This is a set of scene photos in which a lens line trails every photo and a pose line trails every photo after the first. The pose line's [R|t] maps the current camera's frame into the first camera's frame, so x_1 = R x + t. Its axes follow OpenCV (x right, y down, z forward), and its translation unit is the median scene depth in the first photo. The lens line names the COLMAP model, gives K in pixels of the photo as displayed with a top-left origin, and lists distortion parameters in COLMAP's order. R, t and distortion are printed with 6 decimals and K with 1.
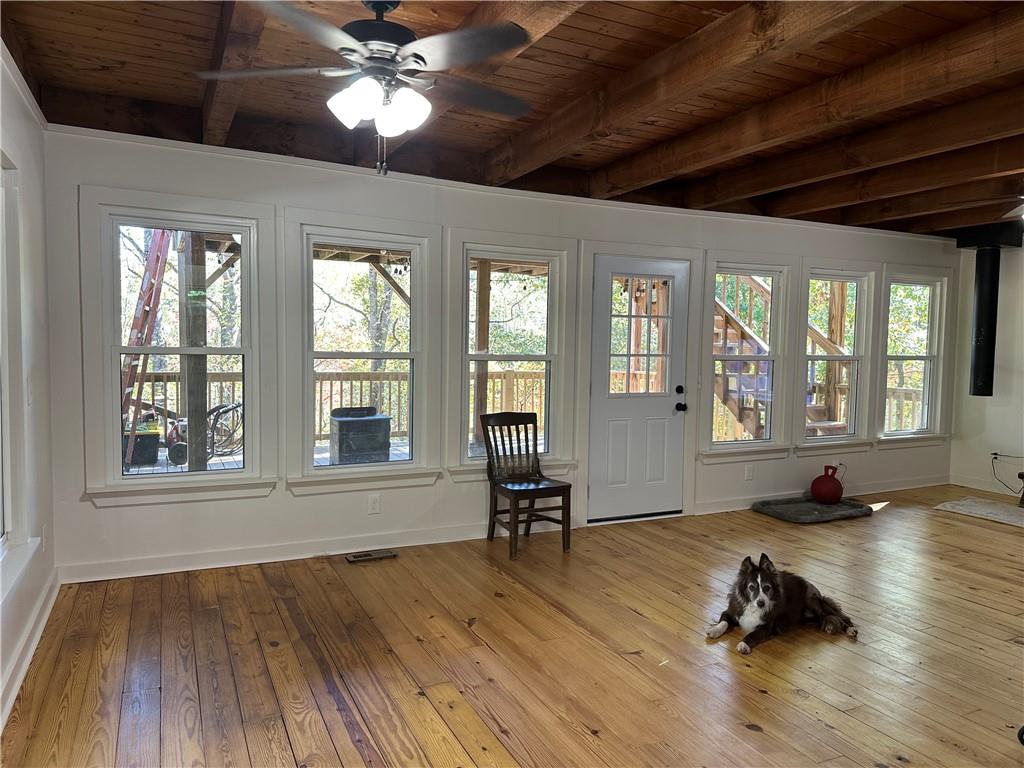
lens RADIAL K [[717.9, 0, 512.0], [0, 717.9, 384.0], [0, 0, 1]] dist [0.084928, -0.124968]
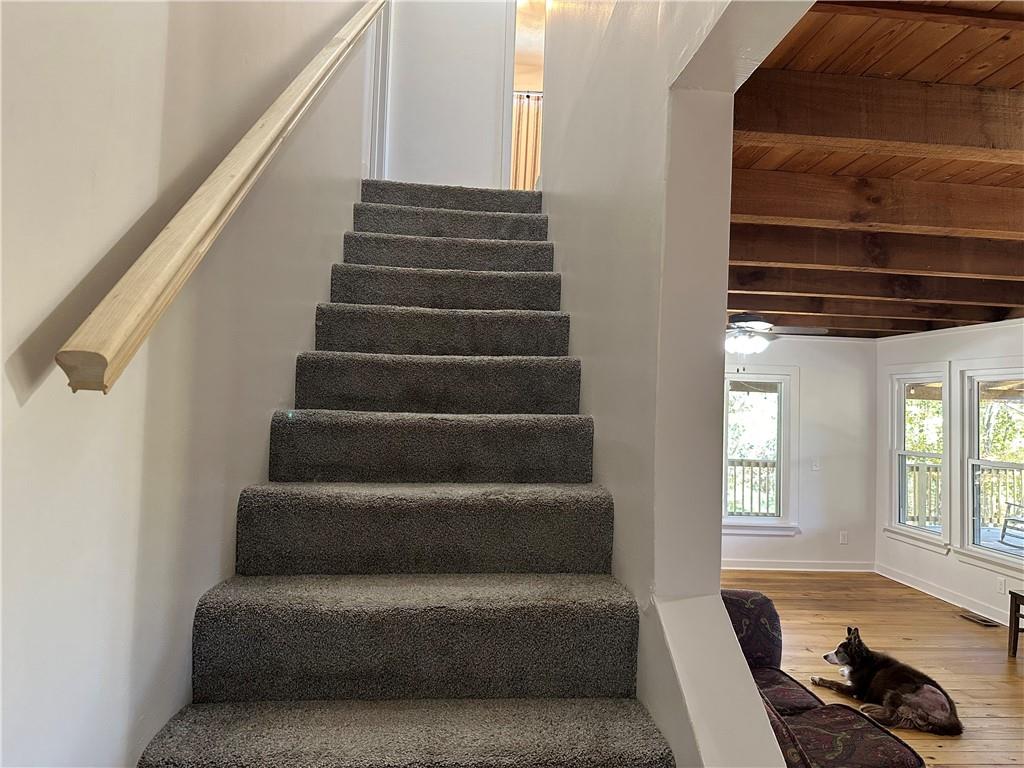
lens RADIAL K [[723.7, 0, 497.6], [0, 723.7, 385.6], [0, 0, 1]] dist [-0.023614, 0.000777]
pose [[-0.378459, -0.062911, -0.923478, 1.704485], [-0.094859, 0.995071, -0.028913, -0.074365], [0.920745, 0.076658, -0.382561, 0.858048]]
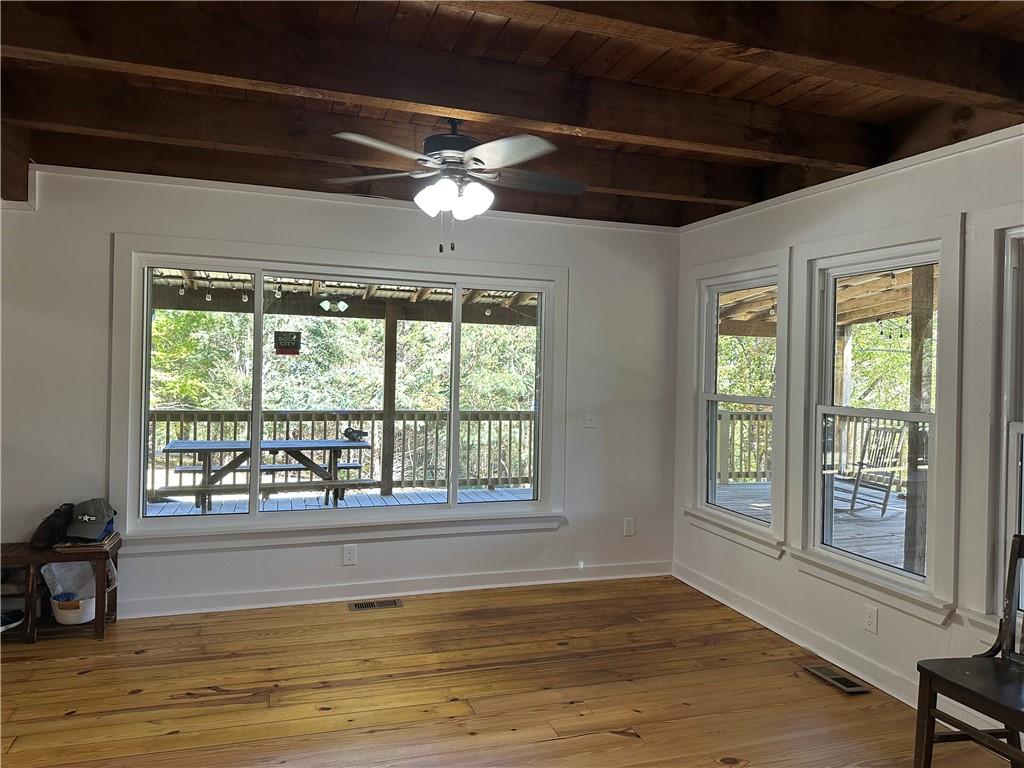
lens RADIAL K [[717.9, 0, 512.0], [0, 717.9, 384.0], [0, 0, 1]] dist [0.084928, -0.124968]
pose [[-0.125579, -0.000158, -0.992084, 0.773485], [-0.086952, 0.996153, 0.010848, -0.059779], [0.988266, 0.087626, -0.125109, 0.945203]]
